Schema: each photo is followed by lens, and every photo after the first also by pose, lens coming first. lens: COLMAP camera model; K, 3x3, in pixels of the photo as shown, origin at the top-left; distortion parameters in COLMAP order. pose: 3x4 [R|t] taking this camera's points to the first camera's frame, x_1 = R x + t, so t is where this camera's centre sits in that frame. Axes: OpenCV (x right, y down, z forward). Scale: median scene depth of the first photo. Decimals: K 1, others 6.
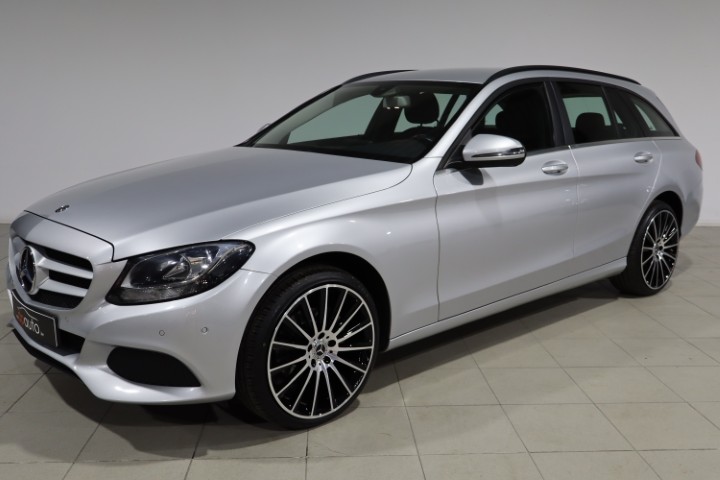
lens RADIAL K [[718.2, 0, 360.0], [0, 718.2, 240.0], [0, 0, 1]] dist [-0.002089, 0.001423]
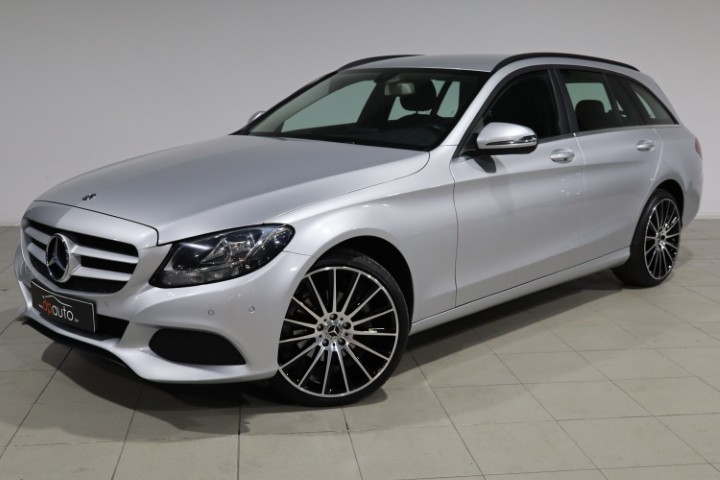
lens RADIAL K [[853.5, 0, 360.0], [0, 853.5, 240.0], [0, 0, 1]] dist [0.007564, 0.009191]
pose [[0.997279, -0.010221, 0.073007, -0.108687], [0.010832, 0.999909, -0.007985, 0.026128], [-0.072919, 0.008755, 0.997299, -0.185027]]
